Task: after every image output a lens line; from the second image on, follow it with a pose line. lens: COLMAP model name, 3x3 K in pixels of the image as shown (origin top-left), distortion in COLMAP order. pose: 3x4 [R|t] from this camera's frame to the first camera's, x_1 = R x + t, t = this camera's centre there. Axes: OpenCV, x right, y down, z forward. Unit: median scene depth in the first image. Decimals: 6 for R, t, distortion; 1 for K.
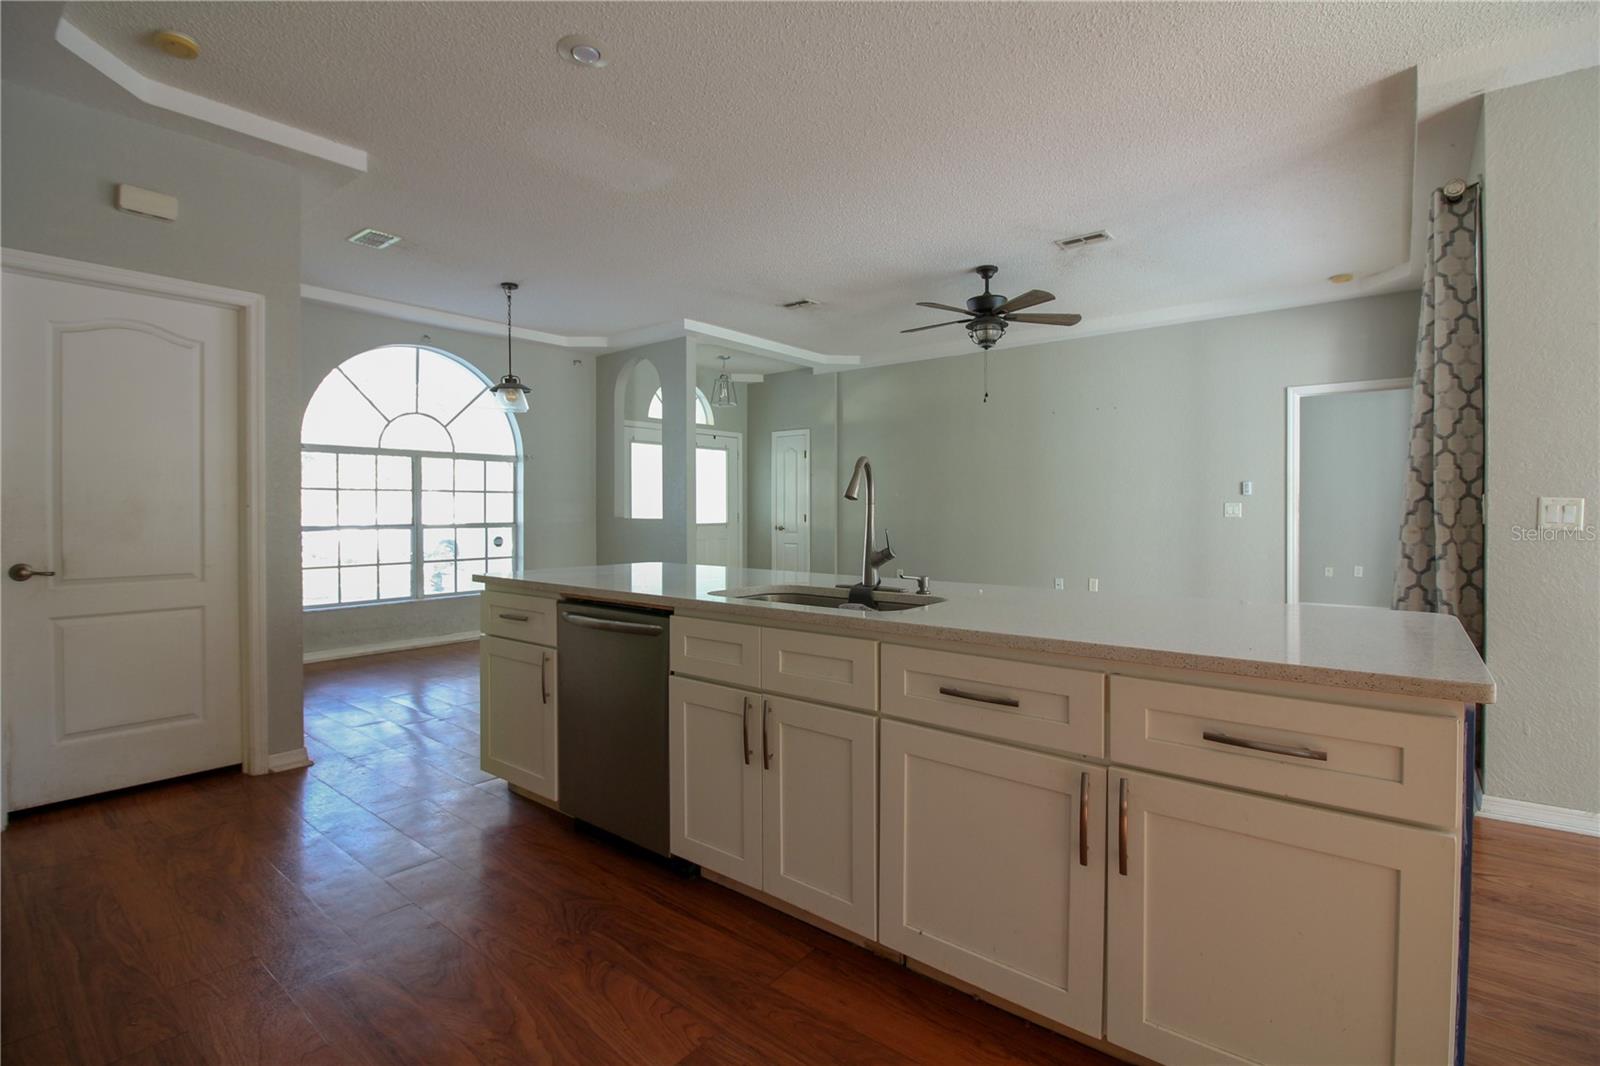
lens RADIAL K [[738.5, 0, 805.3], [0, 738.5, 514.4], [0, 0, 1]] dist [0.001551, -0.014148]
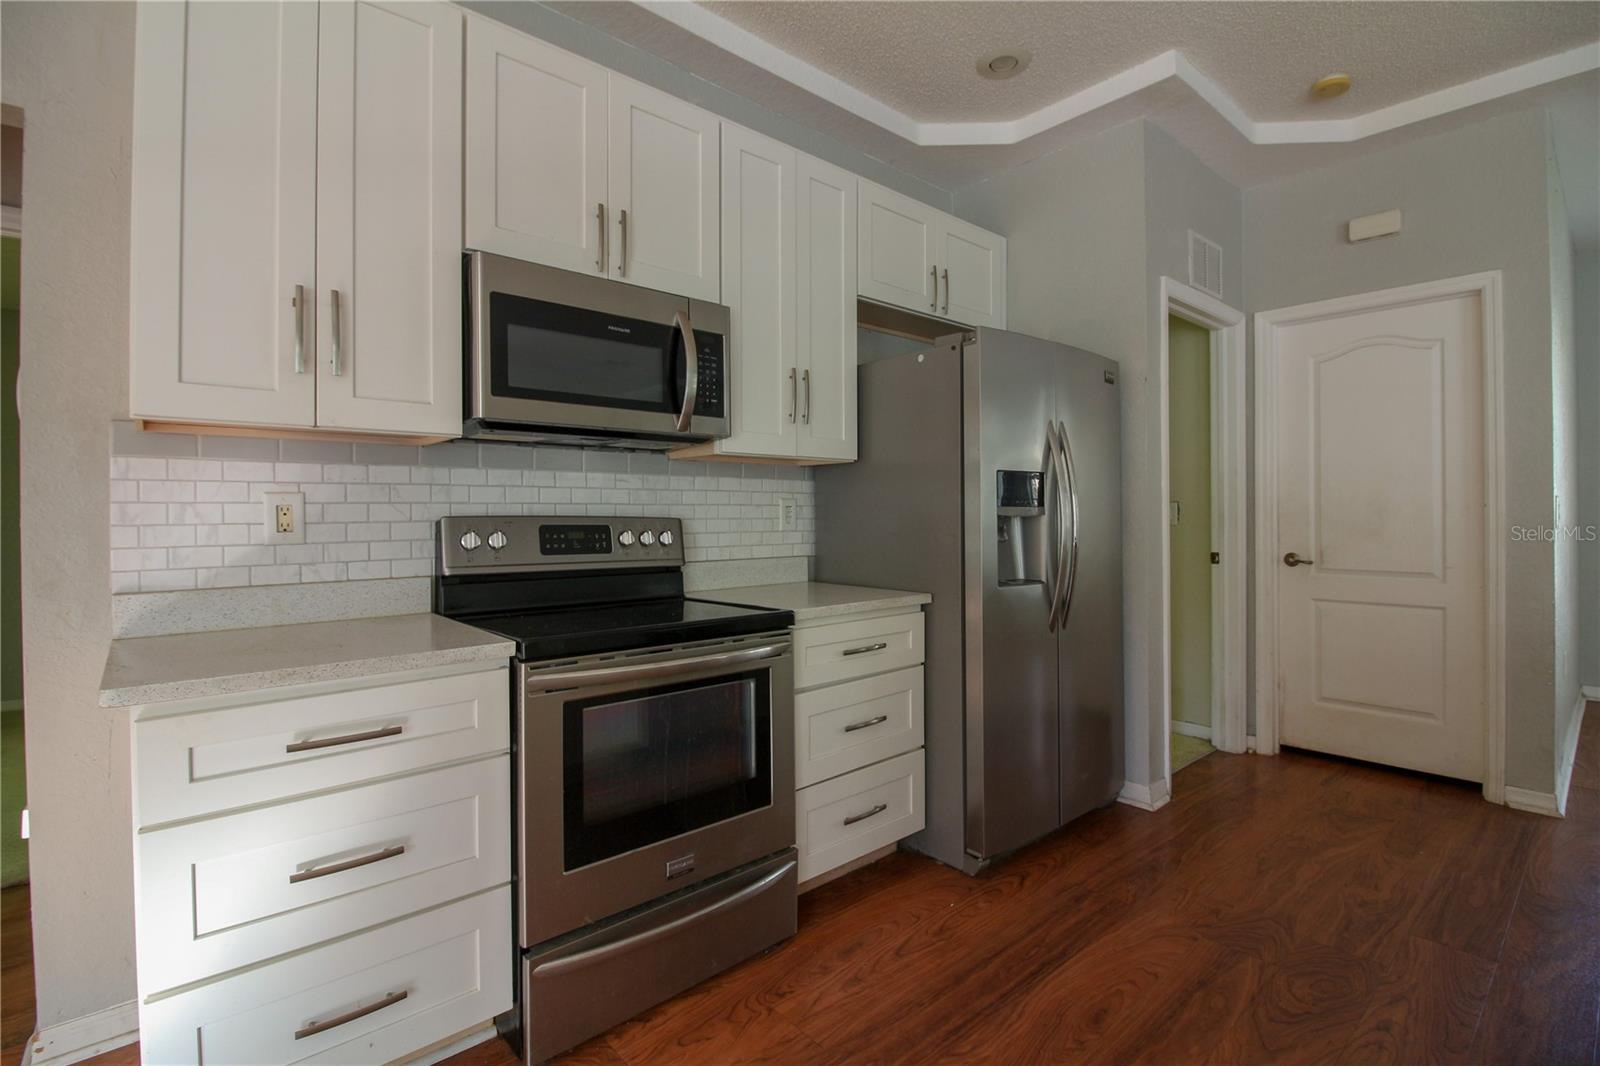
lens RADIAL K [[738.5, 0, 805.3], [0, 738.5, 514.4], [0, 0, 1]] dist [0.001551, -0.014148]
pose [[-0.172369, 0.001839, -0.985031, 0.280907], [0.000603, 0.999998, 0.001761, -0.002038], [0.985032, -0.000291, -0.172369, 0.316191]]
